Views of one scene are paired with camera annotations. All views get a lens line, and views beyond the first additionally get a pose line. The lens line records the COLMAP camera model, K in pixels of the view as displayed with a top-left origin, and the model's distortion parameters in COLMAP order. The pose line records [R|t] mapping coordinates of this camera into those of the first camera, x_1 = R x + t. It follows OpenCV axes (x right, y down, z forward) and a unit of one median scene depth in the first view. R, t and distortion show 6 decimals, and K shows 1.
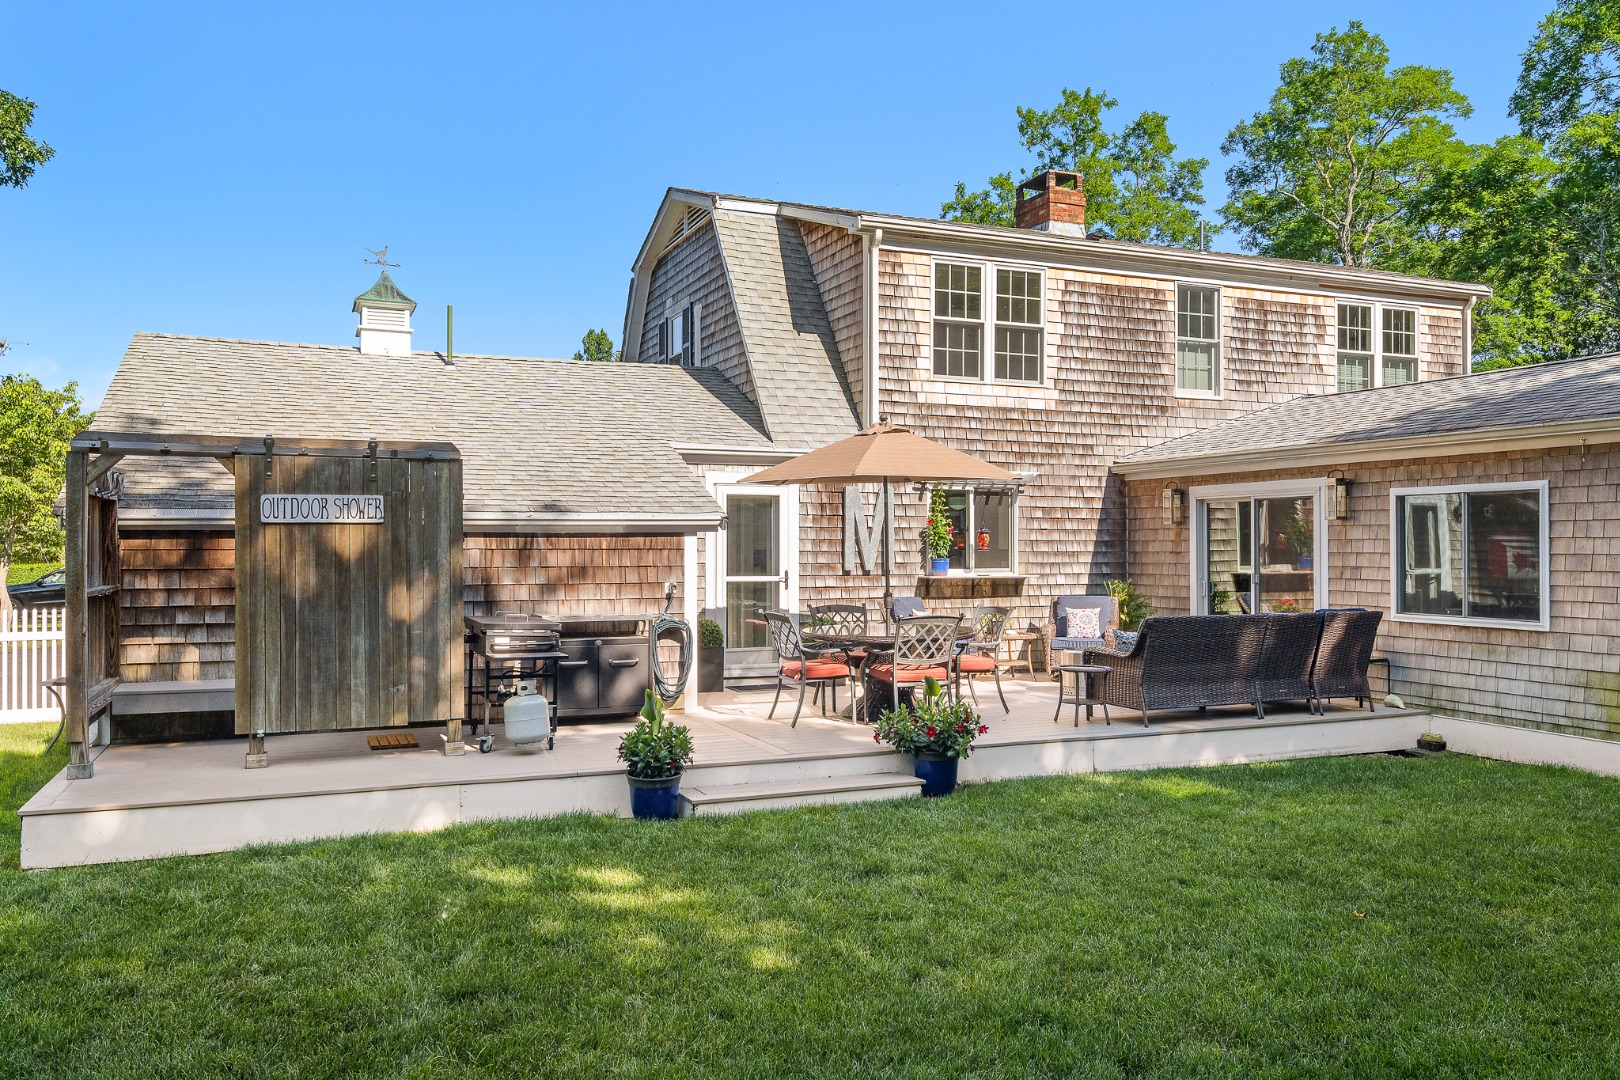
lens RADIAL K [[1201.9, 0, 808.6], [0, 1201.9, 589.9], [0, 0, 1]] dist [0.006505, 0.003566]
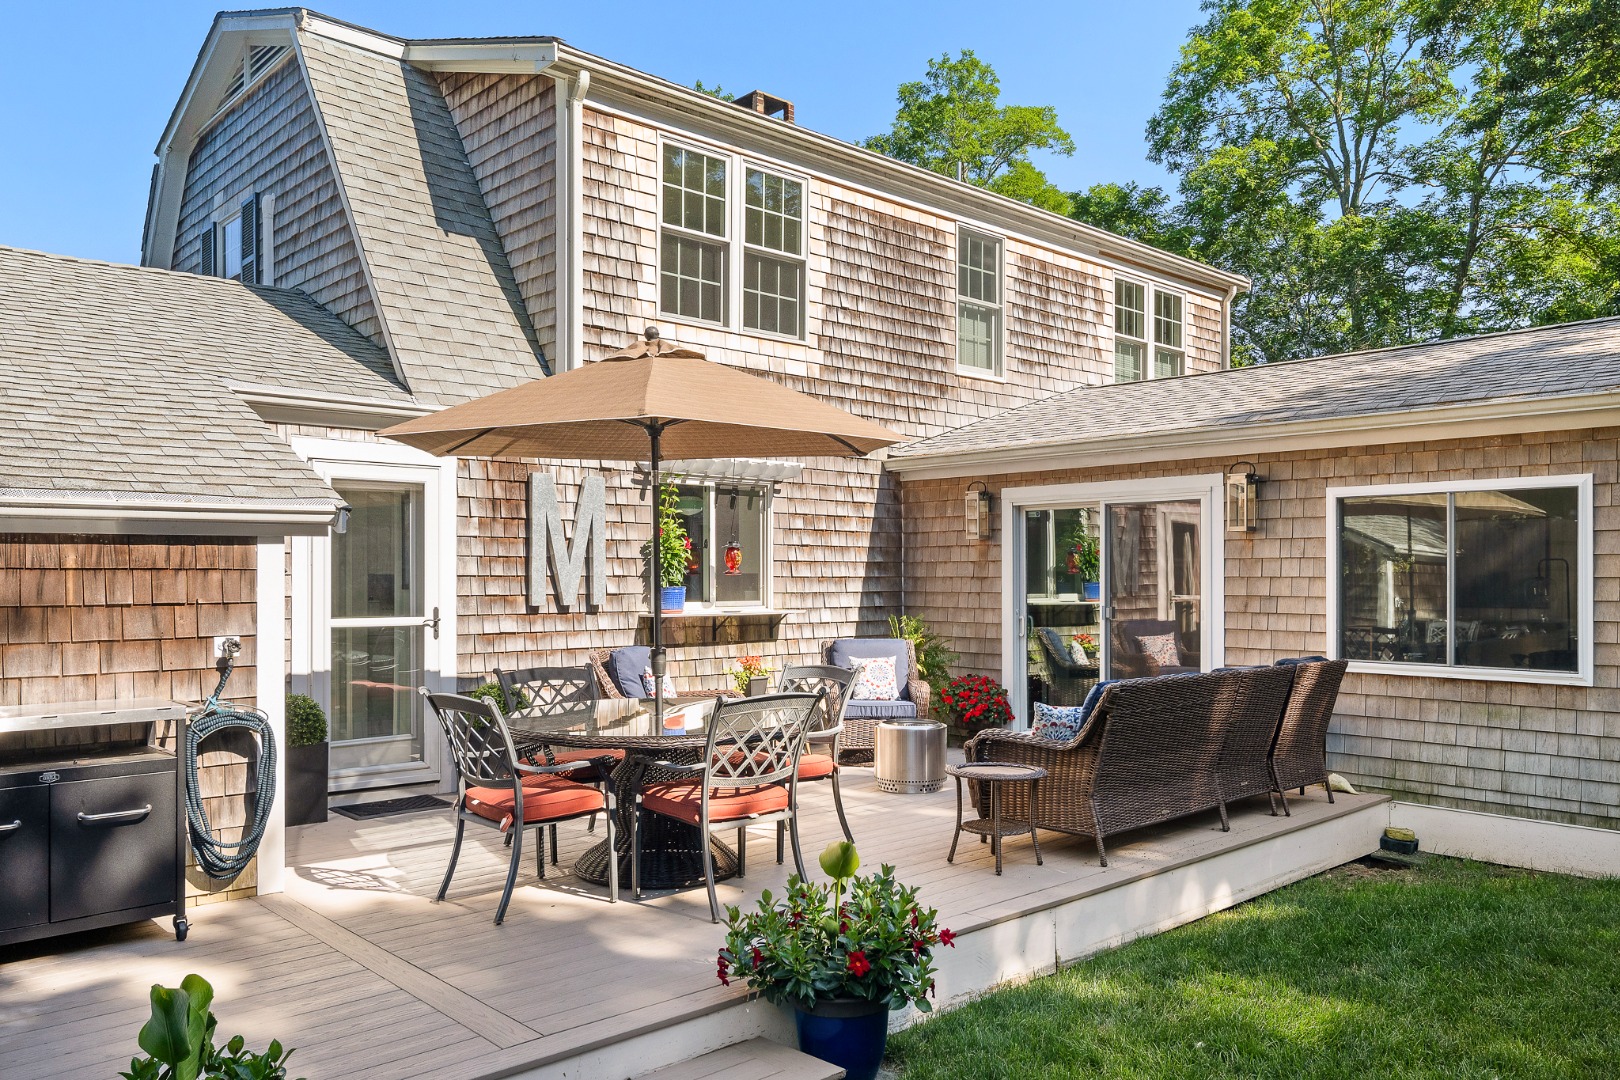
lens RADIAL K [[1201.9, 0, 808.6], [0, 1201.9, 589.9], [0, 0, 1]] dist [0.006505, 0.003566]
pose [[0.942028, -0.004034, 0.335511, -0.041840], [0.012045, 0.999690, -0.021799, -0.008819], [-0.335319, 0.024576, 0.941784, 0.340917]]
